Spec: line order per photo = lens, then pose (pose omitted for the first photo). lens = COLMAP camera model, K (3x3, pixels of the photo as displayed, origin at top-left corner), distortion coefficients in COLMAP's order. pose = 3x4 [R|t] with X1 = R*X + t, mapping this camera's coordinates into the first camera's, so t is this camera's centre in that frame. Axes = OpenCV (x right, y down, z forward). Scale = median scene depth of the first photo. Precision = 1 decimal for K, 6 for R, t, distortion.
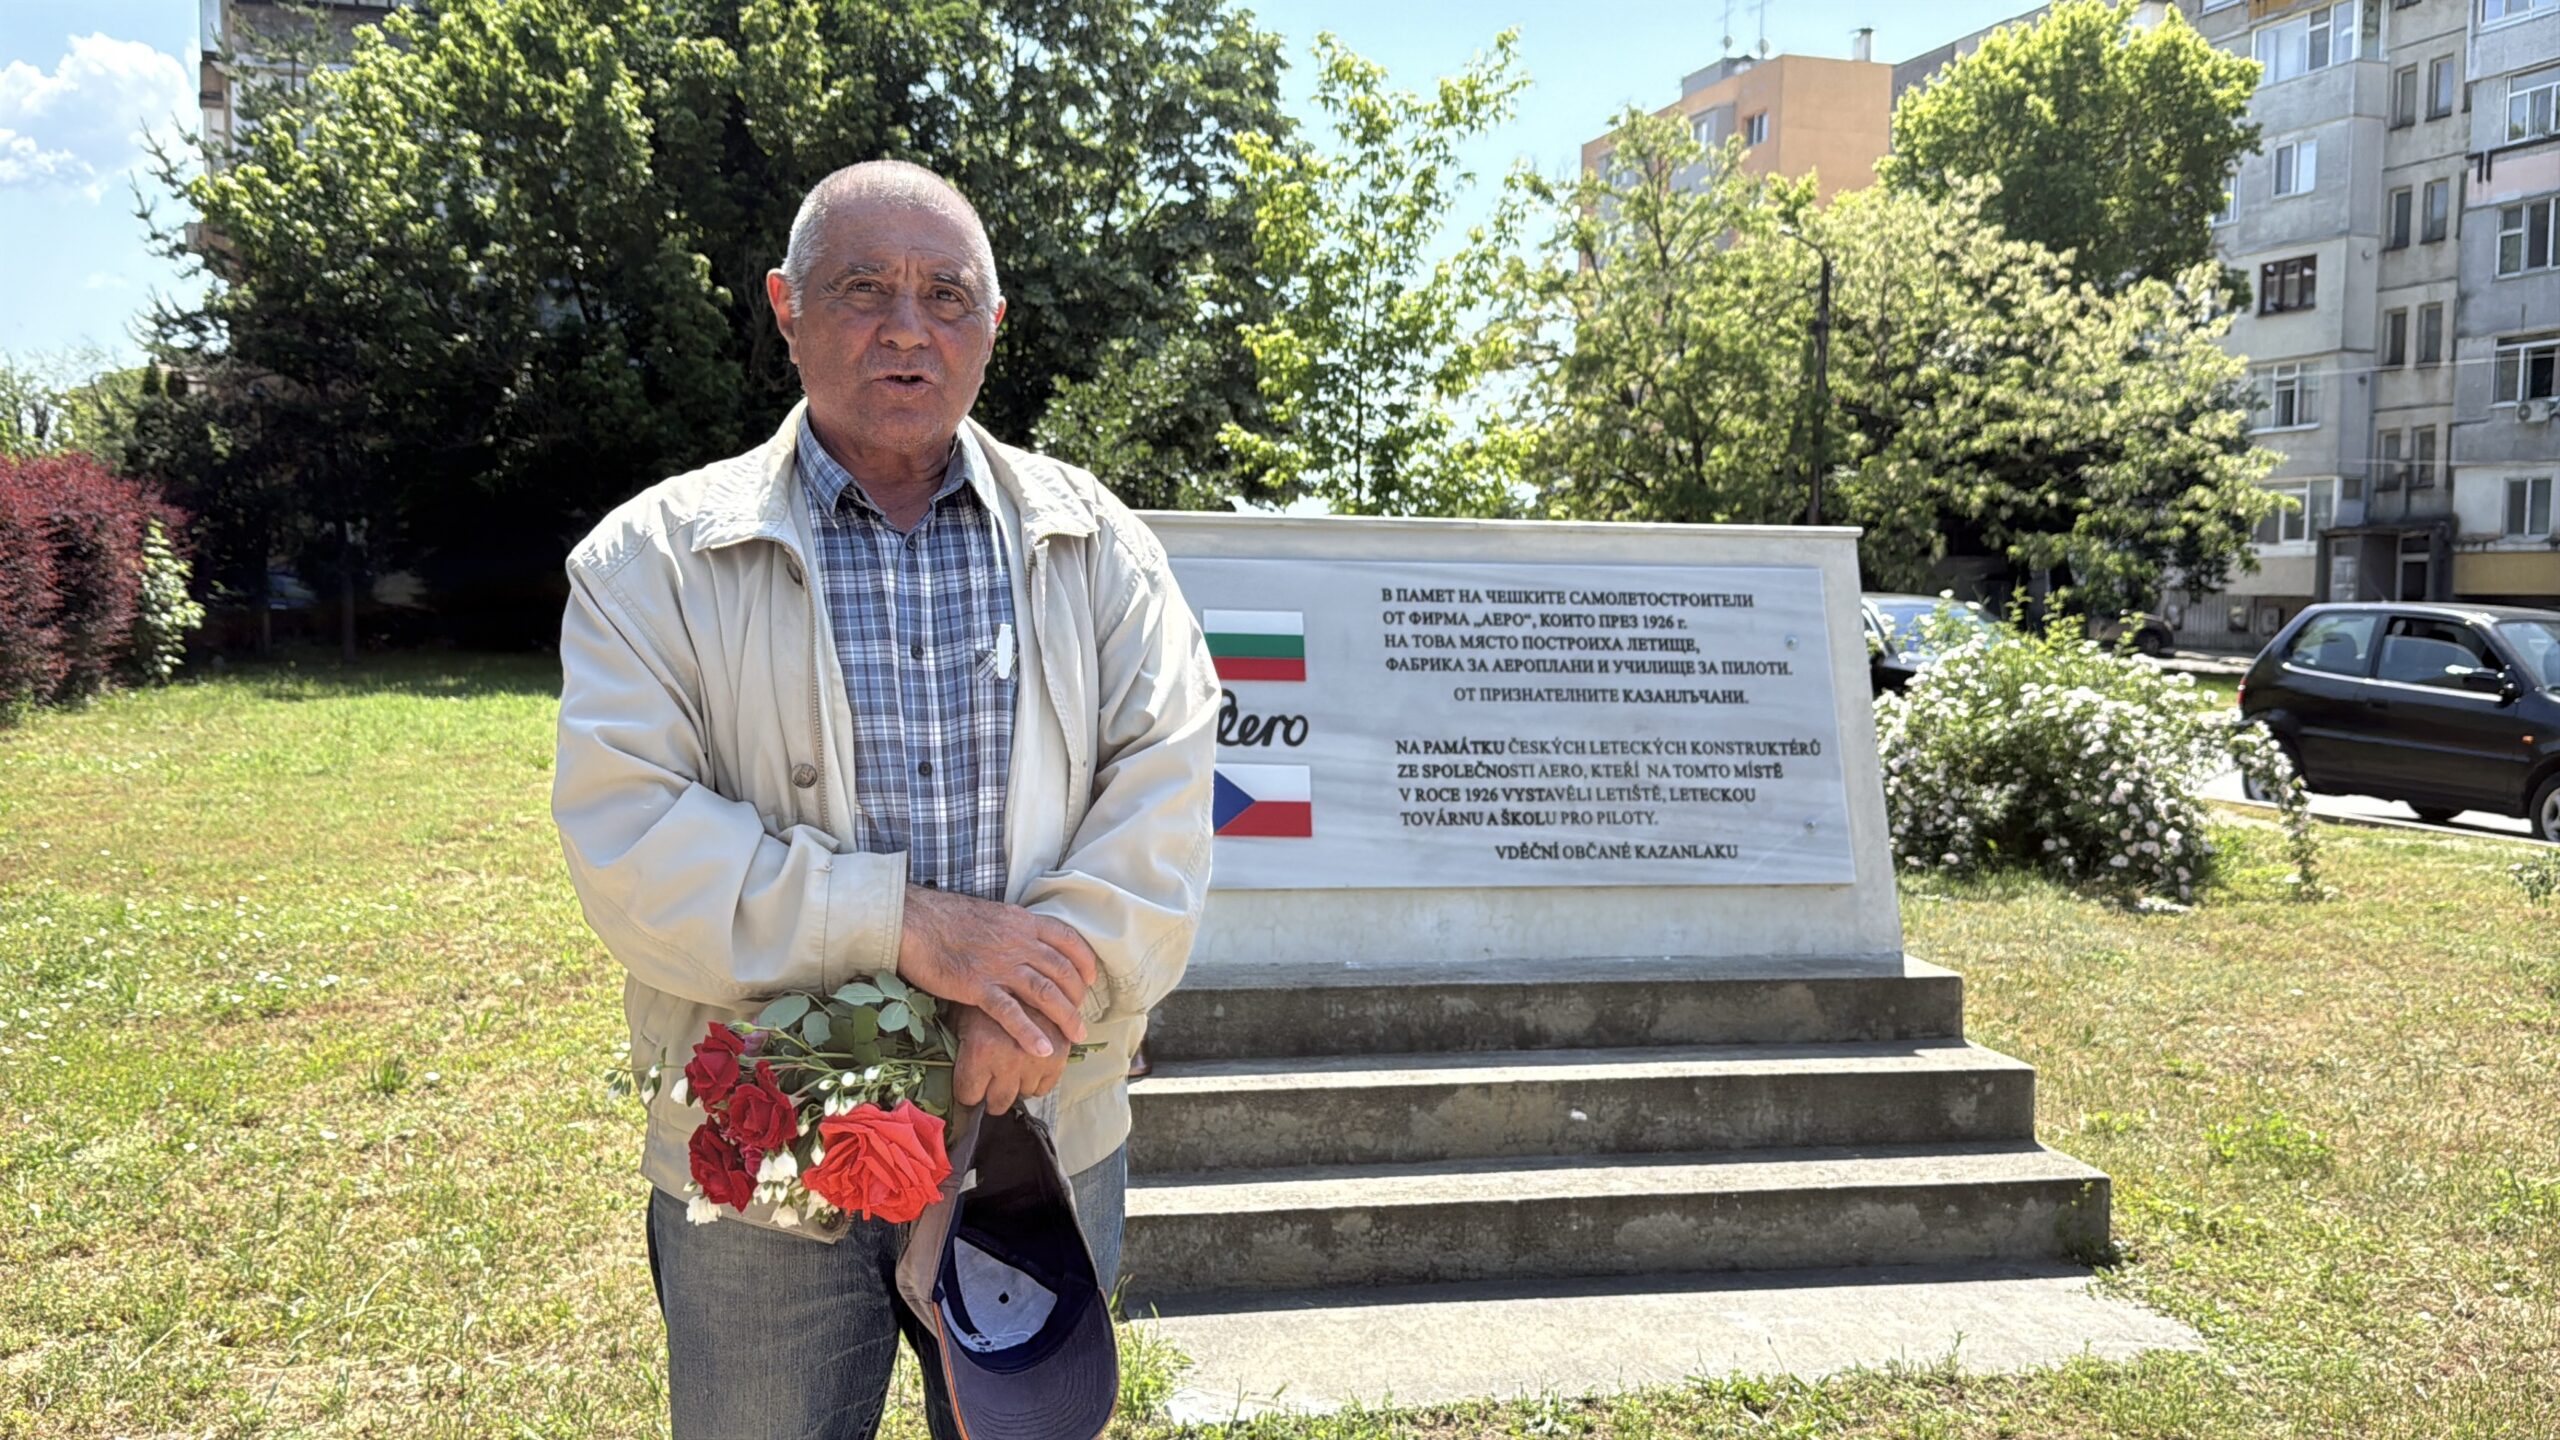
lens RADIAL K [[2203.5, 0, 1291.6], [0, 2203.5, 732.2], [0, 0, 1]] dist [0.147754, -0.270477]
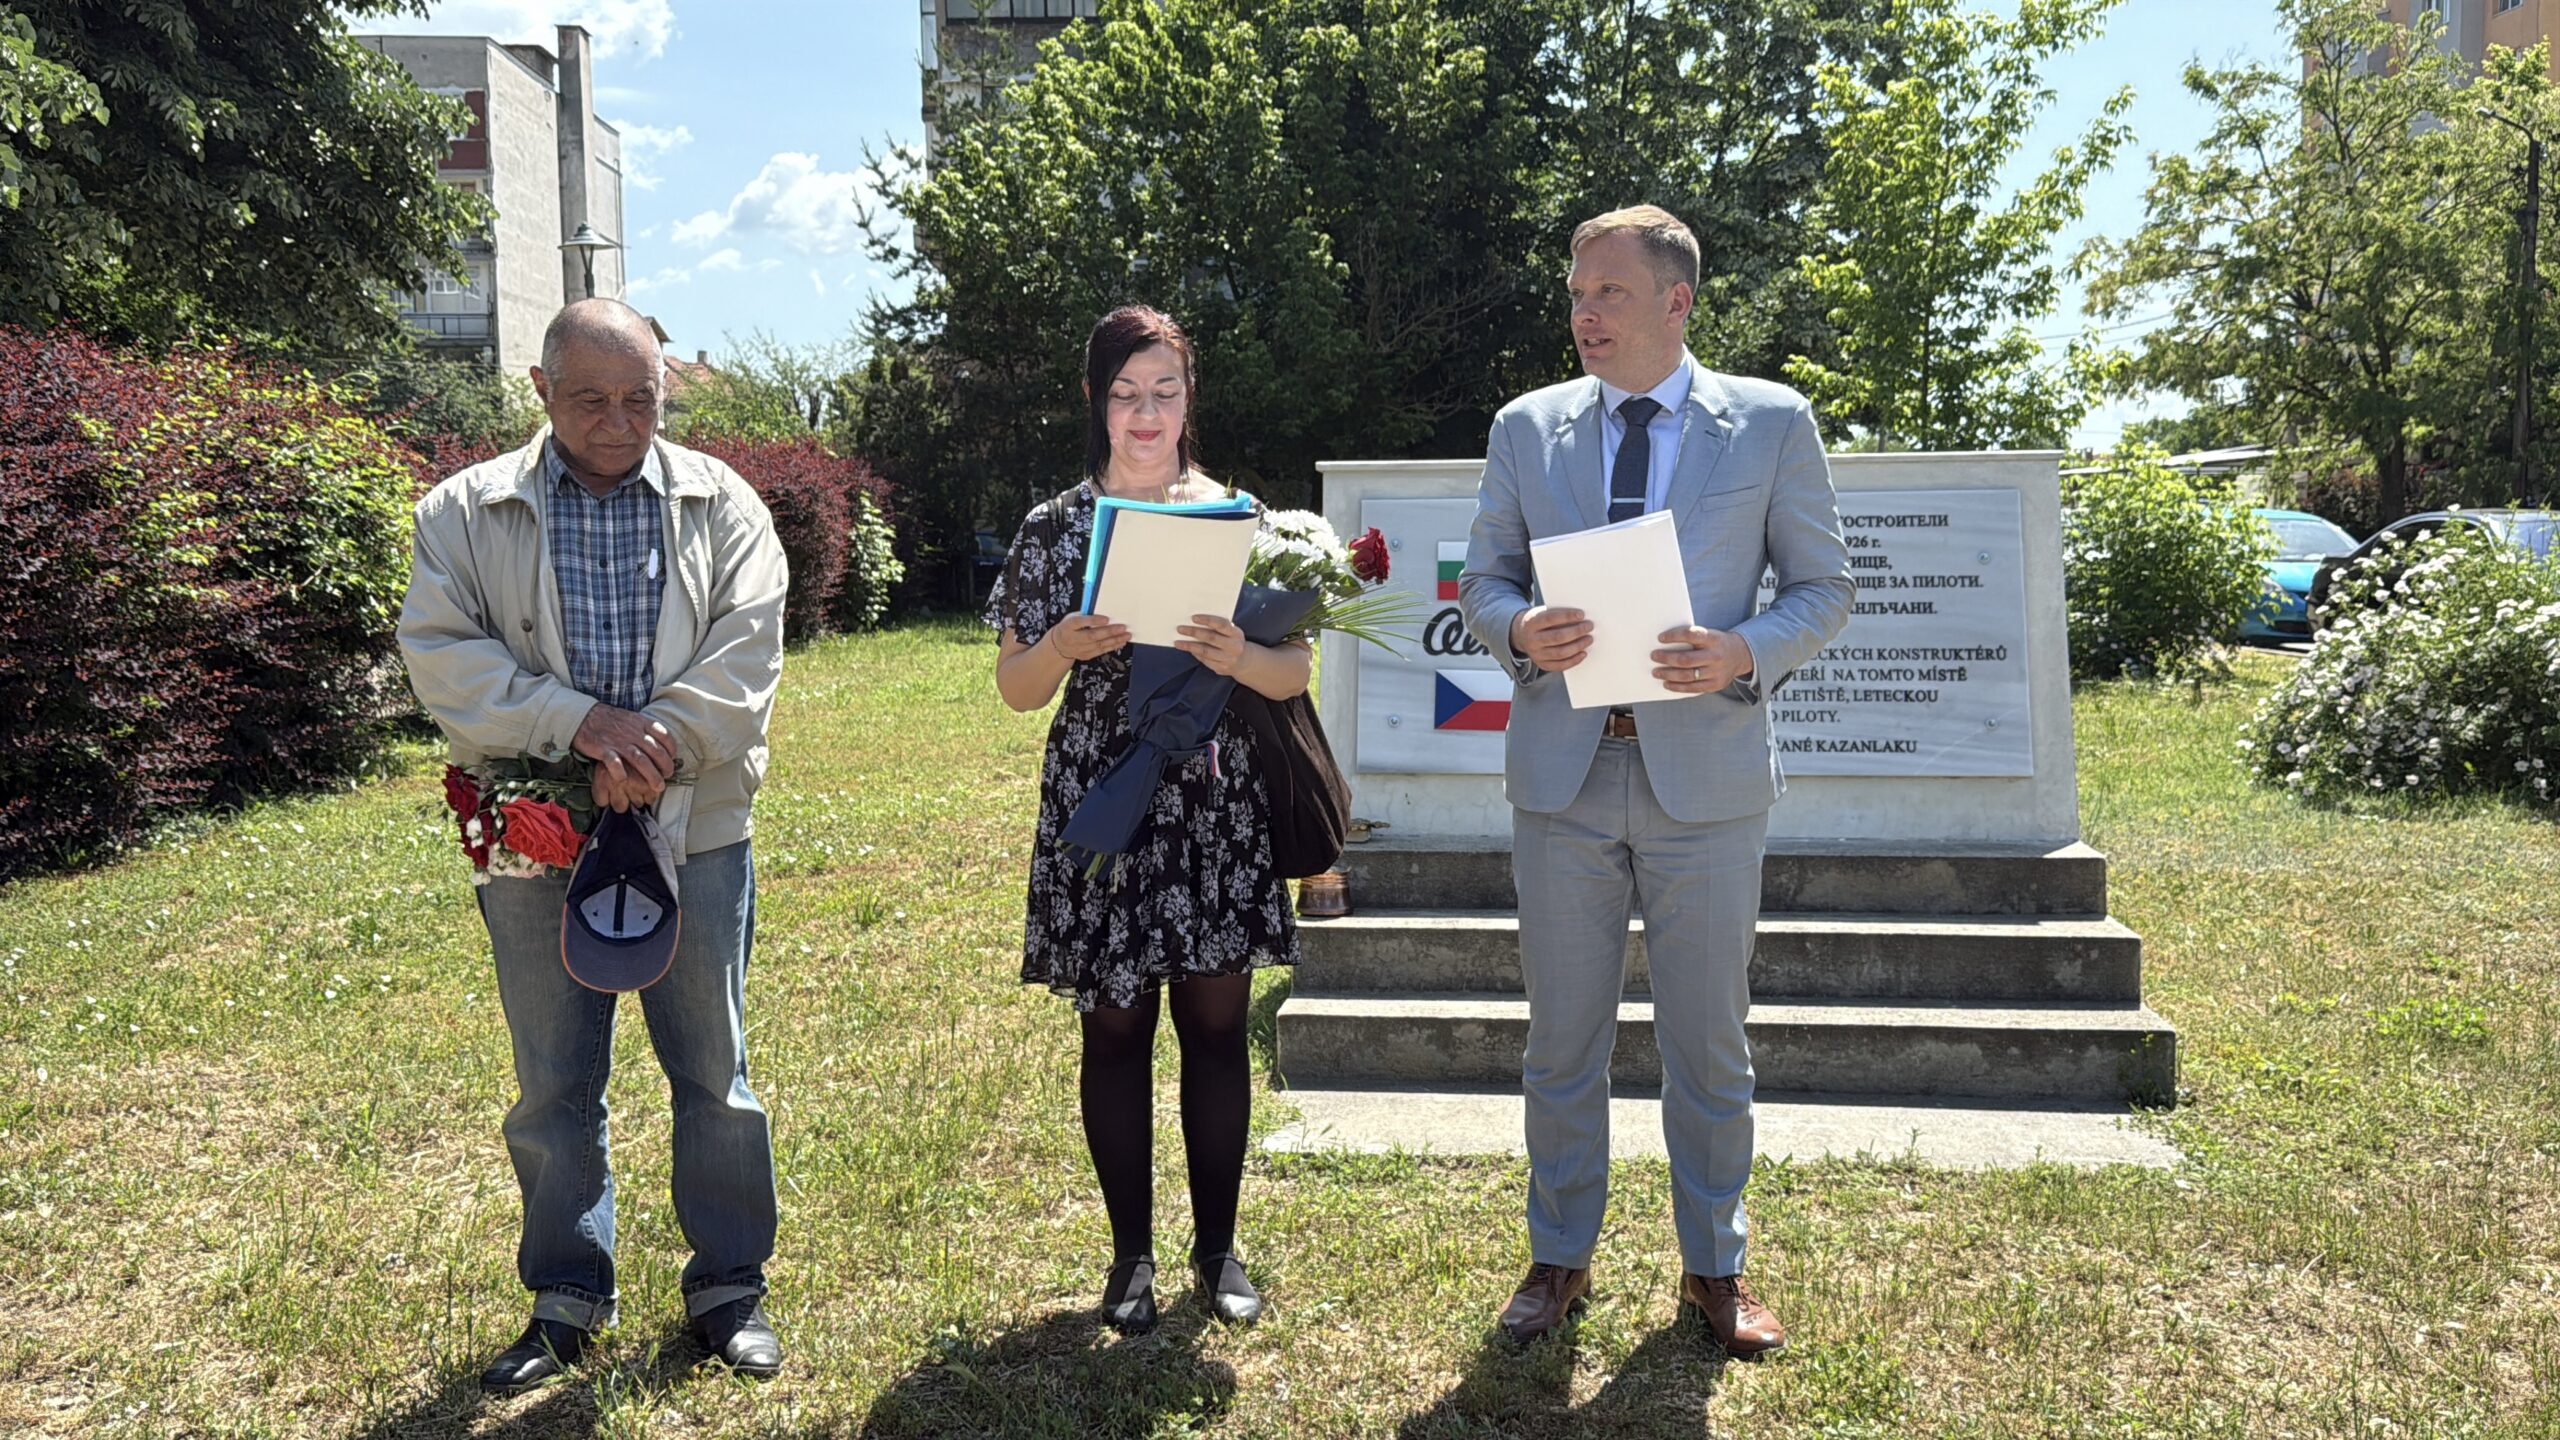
lens RADIAL K [[2203.3, 0, 1277.4], [0, 2203.3, 725.9], [0, 0, 1]] dist [0.172248, -0.382491]
pose [[0.950920, 0.002383, -0.309428, 0.238573], [0.004731, 0.999741, 0.022239, 0.016753], [0.309401, -0.022612, 0.950663, -0.162624]]
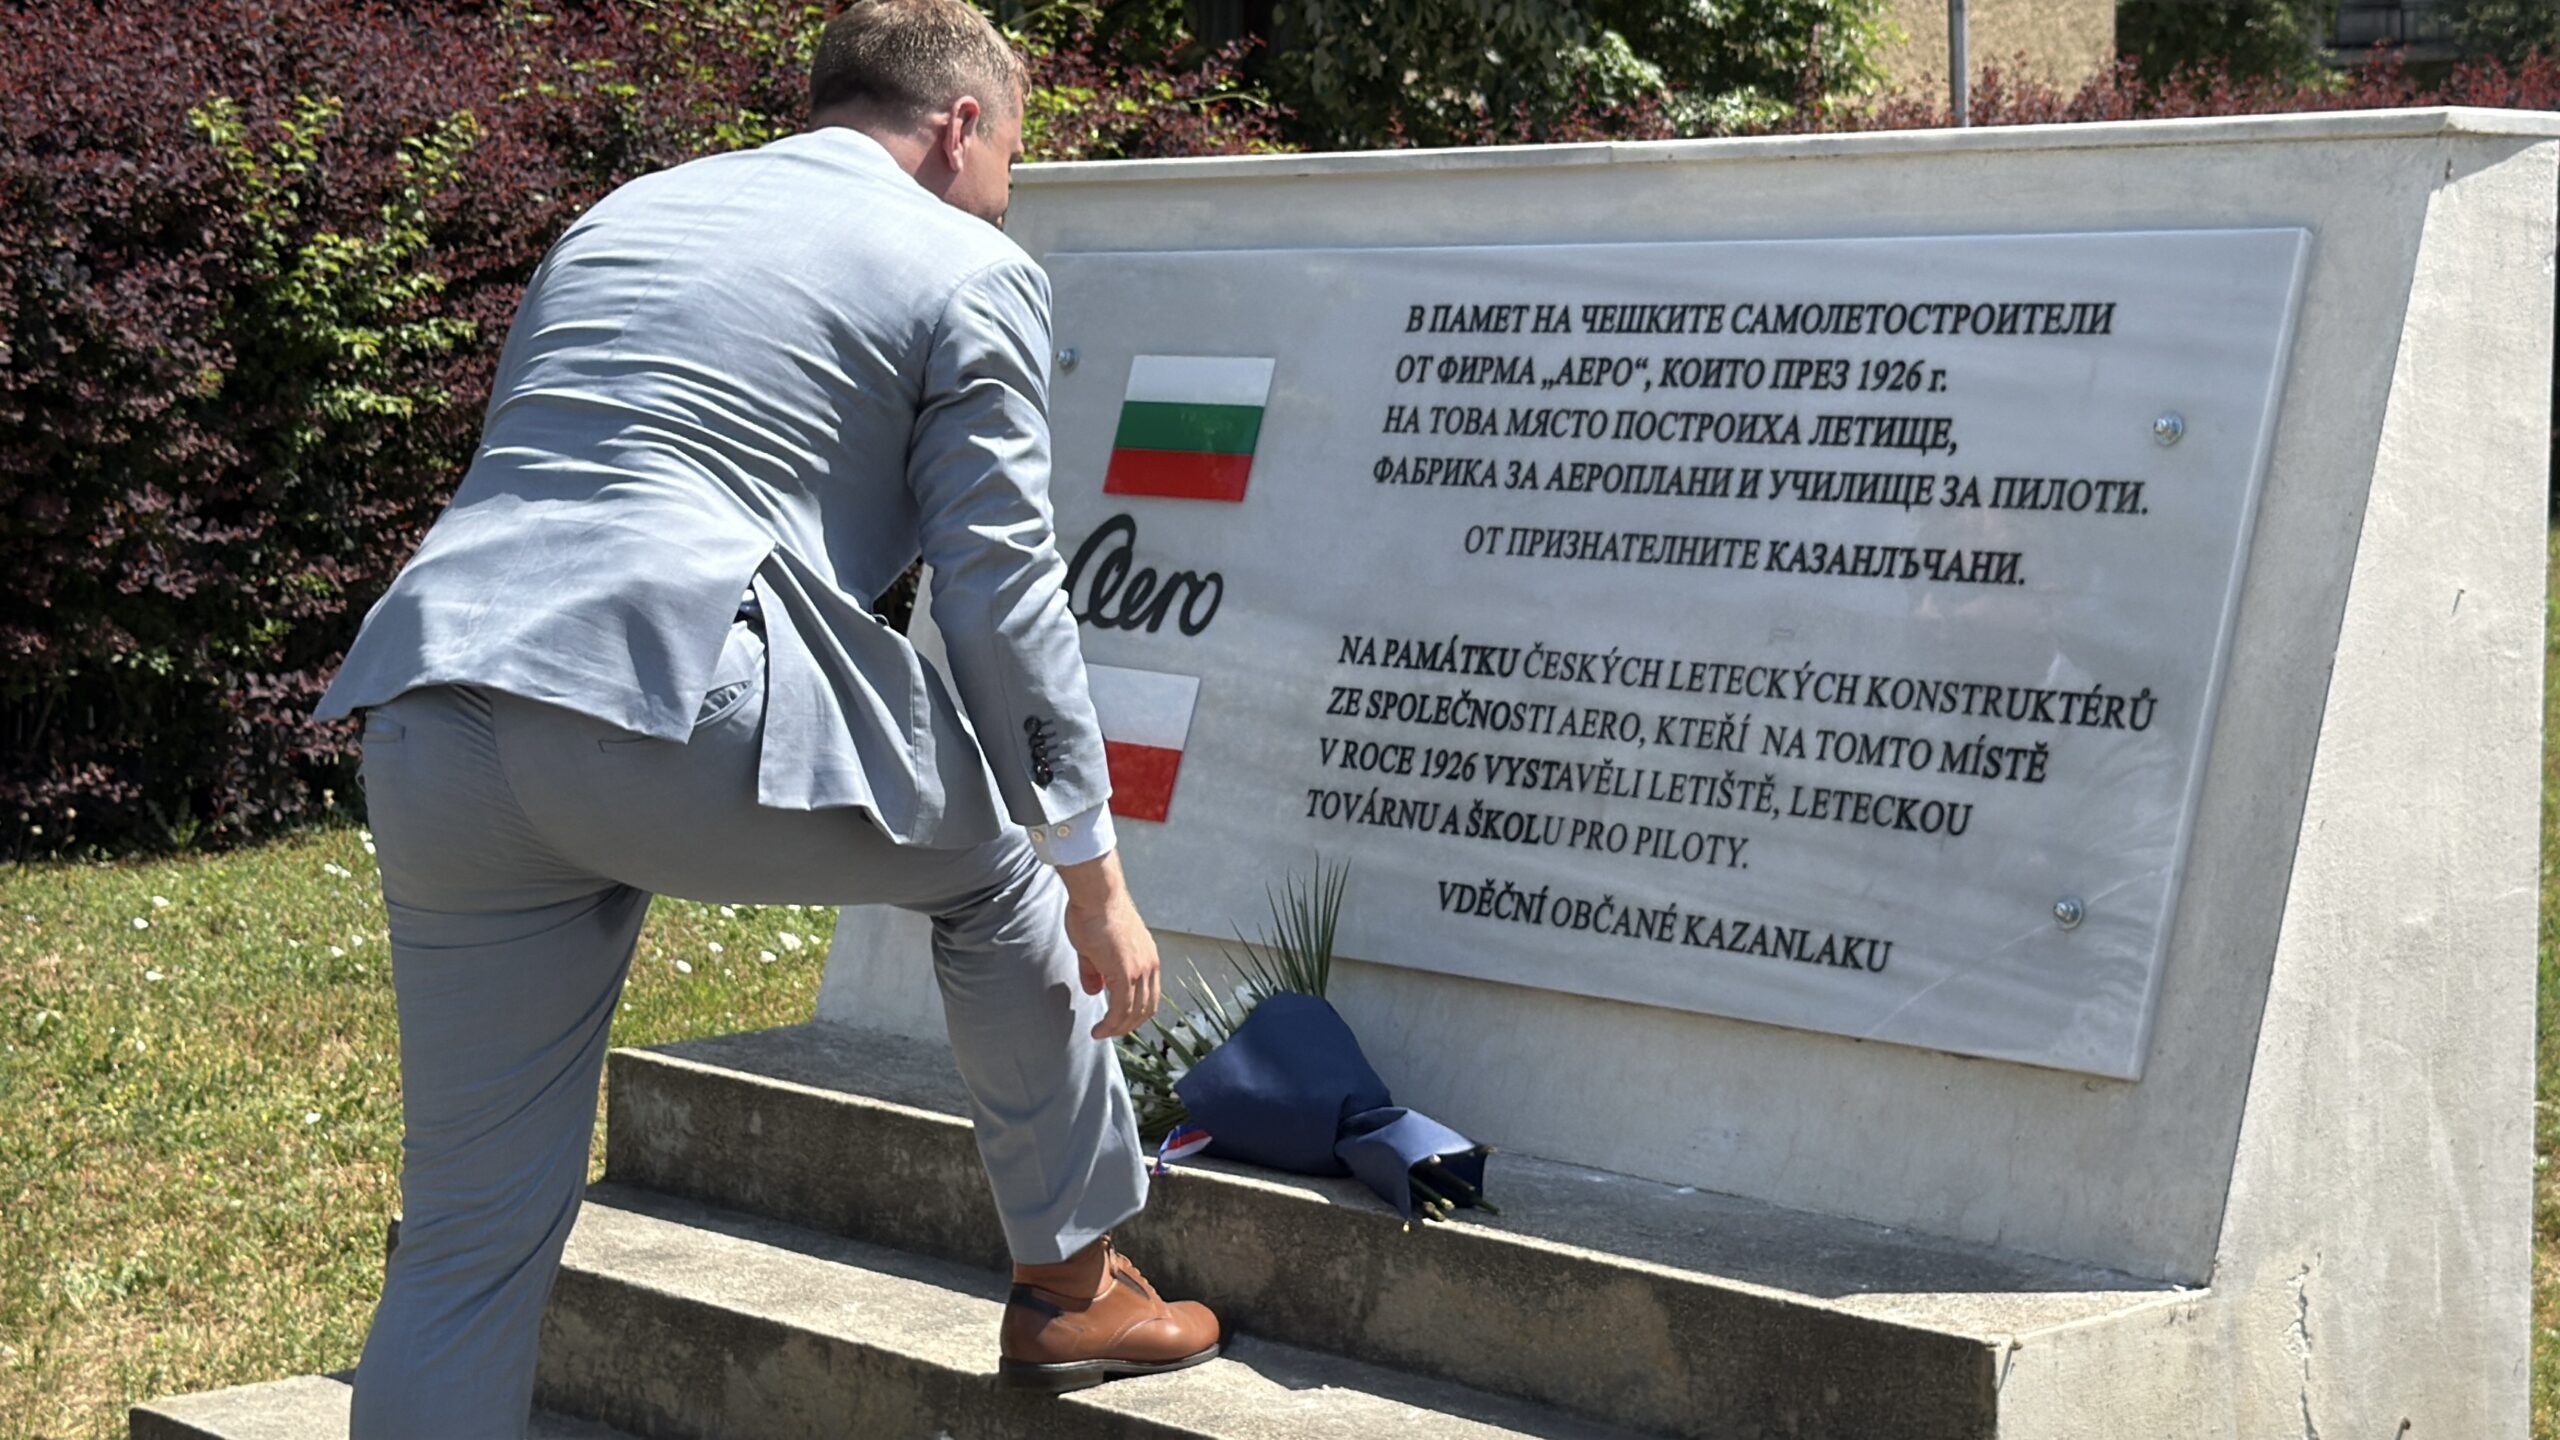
lens RADIAL K [[4418.7, 0, 1274.5], [0, 4418.7, 723.8], [0, 0, 1]] dist [0.143413, 0.092474]
pose [[0.517397, 0.064838, -0.853286, 0.804202], [-0.035985, 0.997892, 0.054006, -0.026183], [0.854989, 0.002763, 0.518639, 0.487362]]
